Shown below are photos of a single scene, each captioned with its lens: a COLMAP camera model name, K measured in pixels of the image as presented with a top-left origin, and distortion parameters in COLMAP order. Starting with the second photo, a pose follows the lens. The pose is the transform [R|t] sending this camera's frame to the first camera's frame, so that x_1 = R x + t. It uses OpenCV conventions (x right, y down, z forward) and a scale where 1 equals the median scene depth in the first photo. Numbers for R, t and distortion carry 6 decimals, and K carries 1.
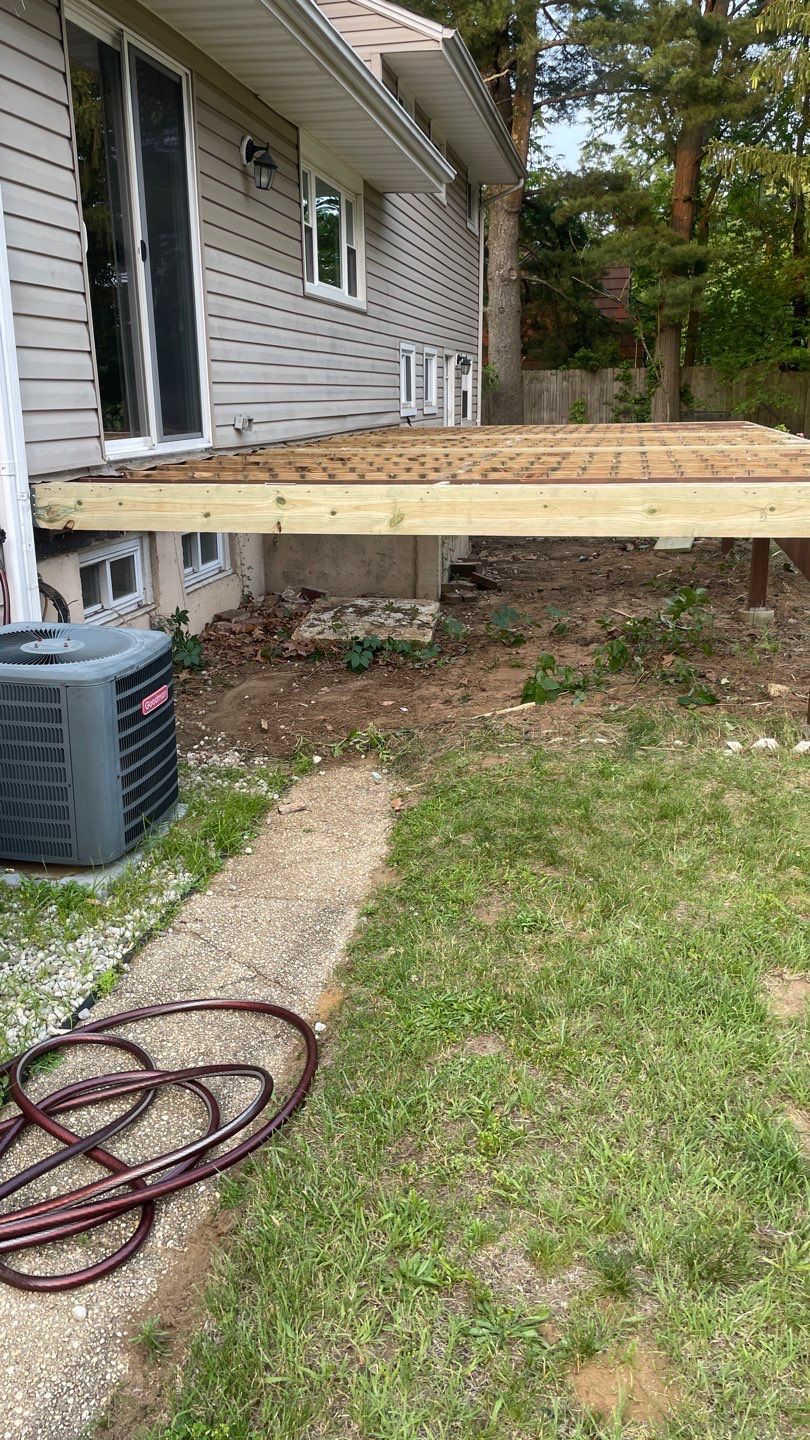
lens RADIAL K [[1100.2, 0, 396.1], [0, 1100.2, 711.6], [0, 0, 1]] dist [0.097303, -0.129633]
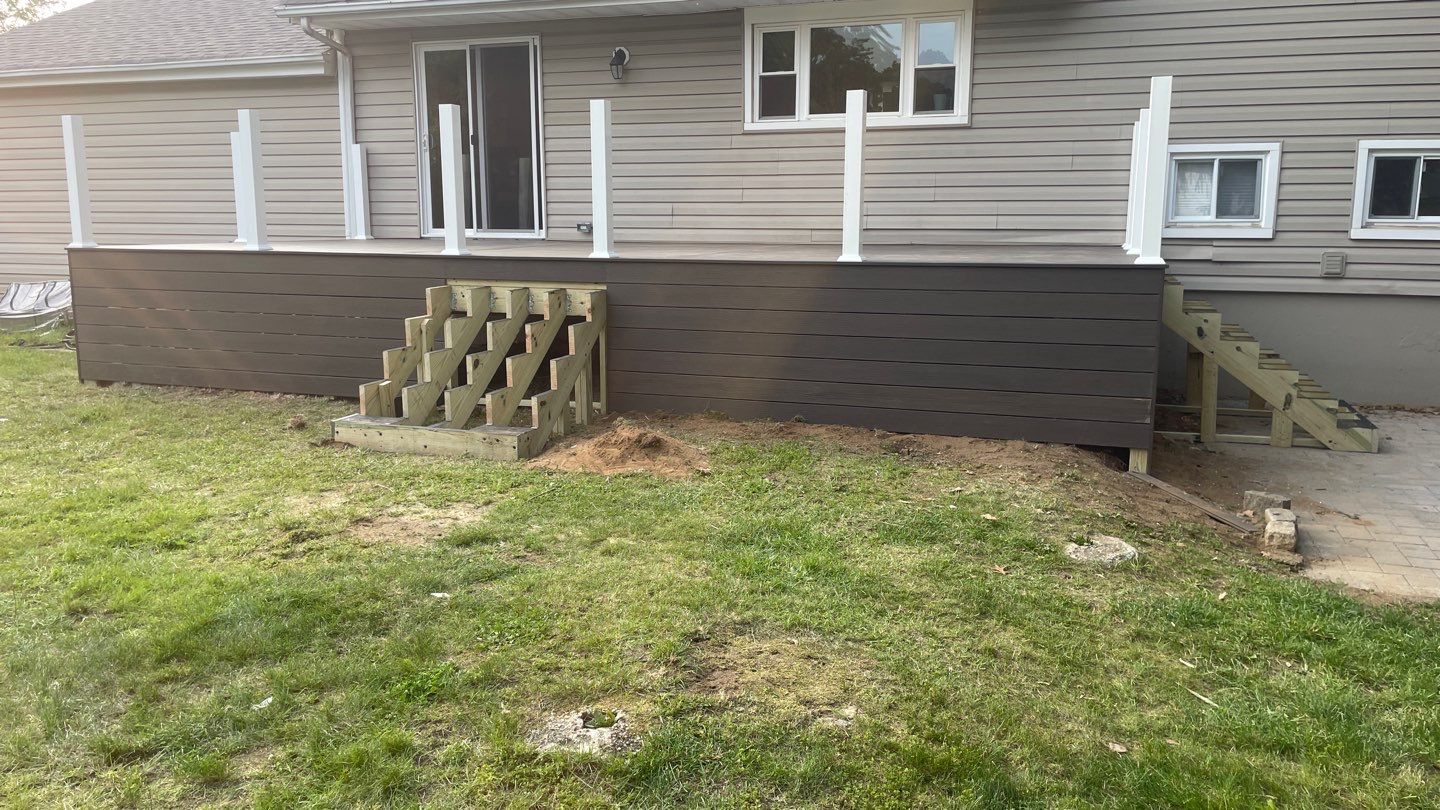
lens RADIAL K [[1094.1, 0, 710.6], [0, 1094.1, 389.8], [0, 0, 1]] dist [0.092800, -0.127913]
pose [[-0.127499, 0.166768, -0.977718, 0.773168], [-0.274435, 0.941346, 0.196352, -0.219104], [0.953116, 0.293355, -0.074253, 0.746441]]
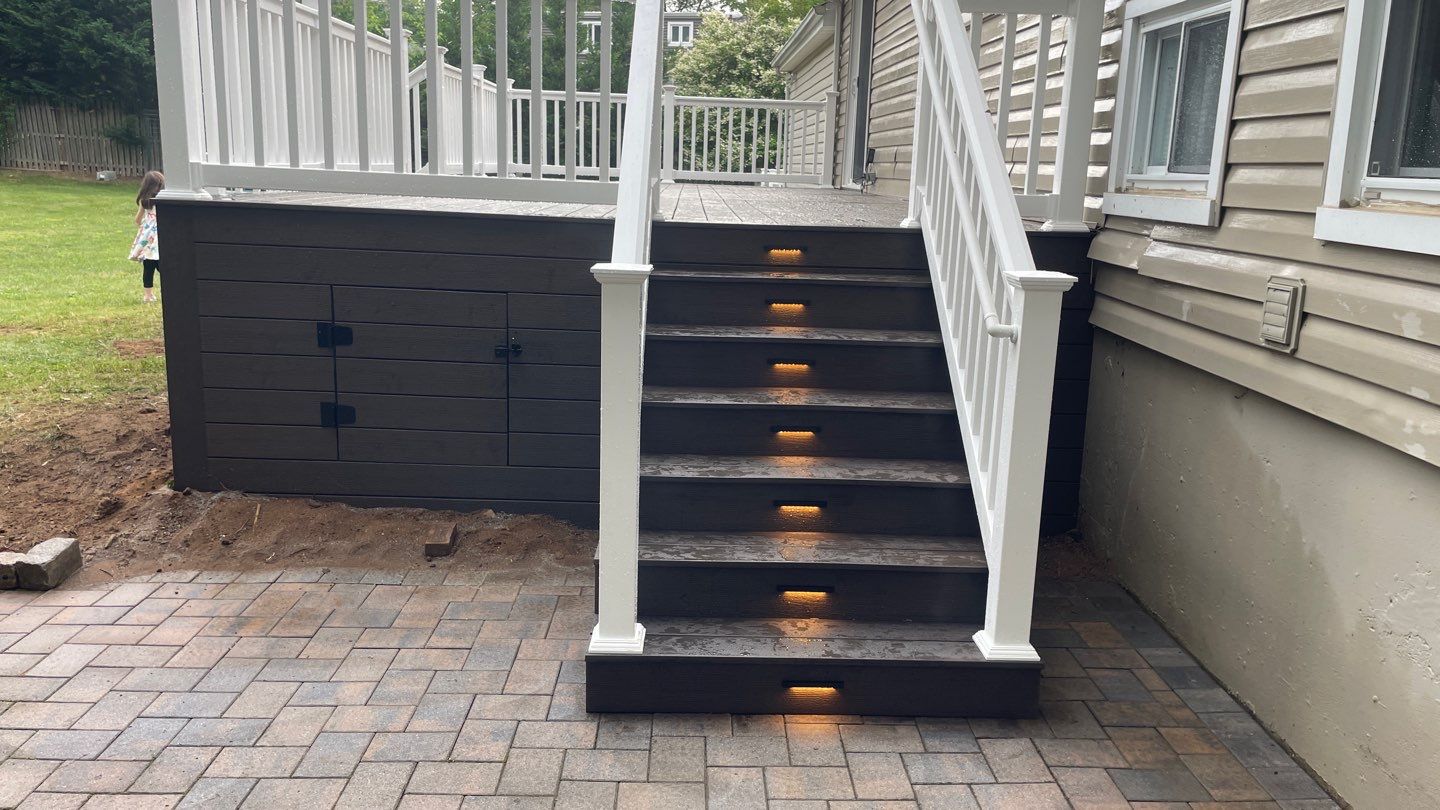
lens RADIAL K [[1086.1, 0, 720.0], [0, 1086.1, 405.0], [0, 0, 1]] dist [0.090626, -0.118300]
pose [[-0.973954, 0.026470, -0.225197, 0.191955], [-0.085101, 0.877889, 0.471242, -0.345511], [0.210172, 0.478132, -0.852770, 1.225843]]
